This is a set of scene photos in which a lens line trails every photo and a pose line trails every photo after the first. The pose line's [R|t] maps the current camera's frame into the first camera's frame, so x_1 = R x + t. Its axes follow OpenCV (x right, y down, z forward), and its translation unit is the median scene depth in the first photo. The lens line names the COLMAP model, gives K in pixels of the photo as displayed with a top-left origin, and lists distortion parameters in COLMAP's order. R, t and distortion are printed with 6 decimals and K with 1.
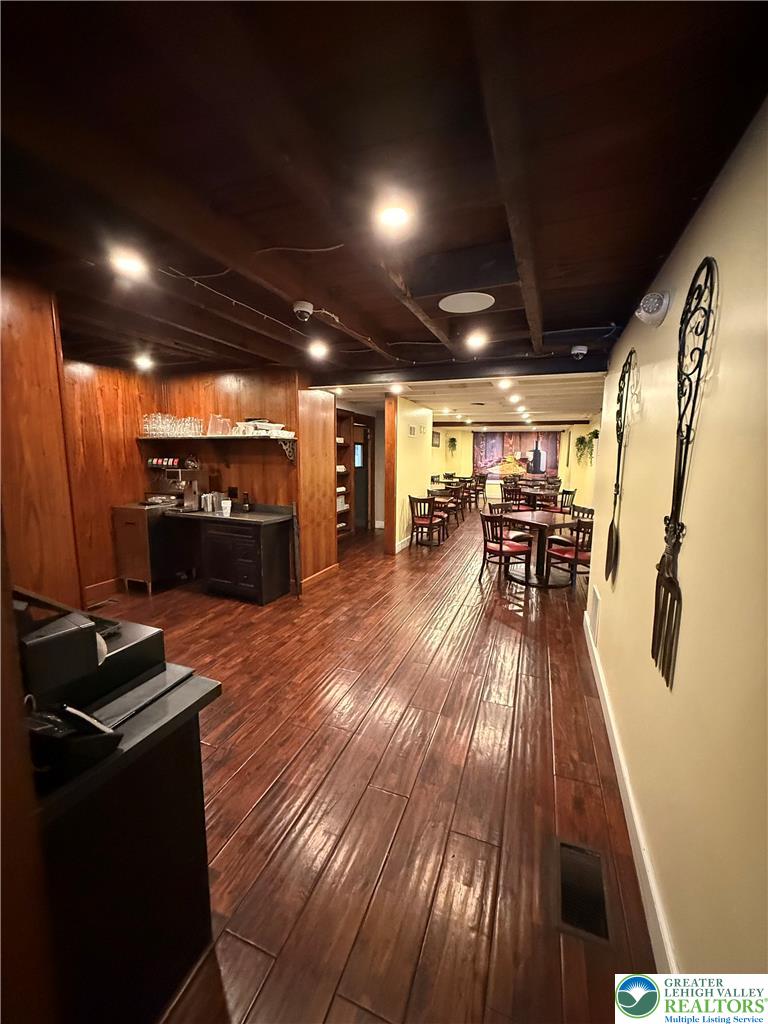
lens RADIAL K [[407.2, 0, 383.1], [0, 407.2, 512.0], [0, 0, 1]] dist [0.002472, 0.000080]
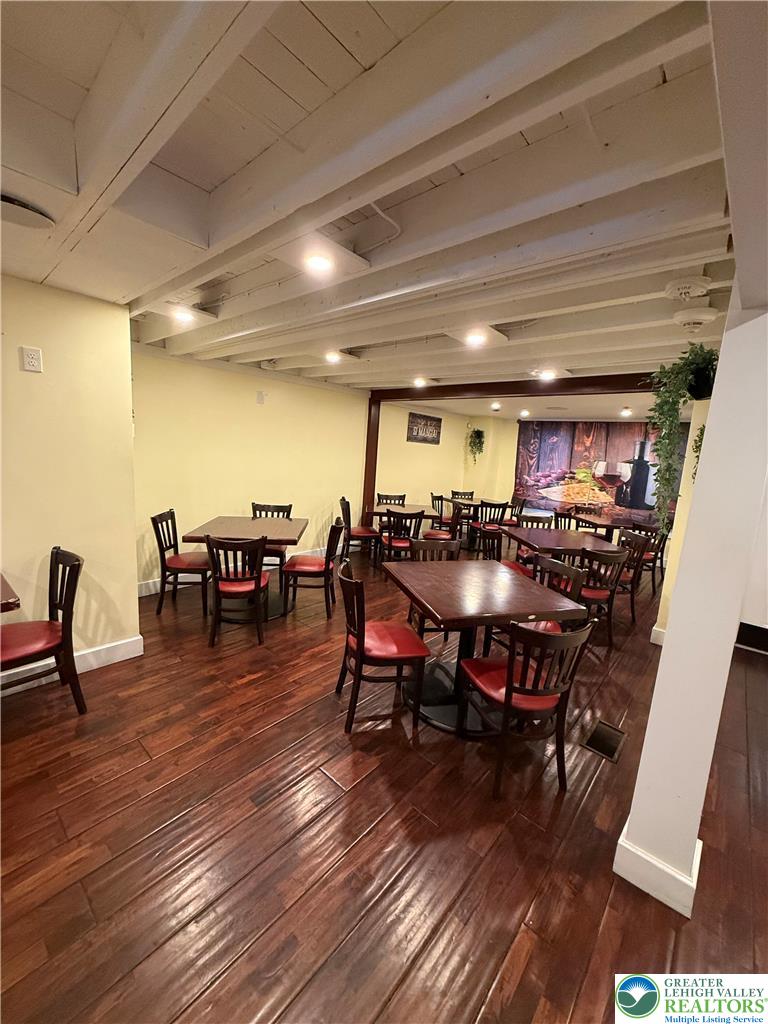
lens RADIAL K [[407.2, 0, 383.5], [0, 407.2, 510.5], [0, 0, 1]] dist [0.002472, 0.000080]
pose [[0.934561, 0.103935, -0.340283, 0.252805], [-0.108005, 0.994126, 0.007017, -0.060847], [0.339013, 0.030194, 0.940297, 0.425865]]
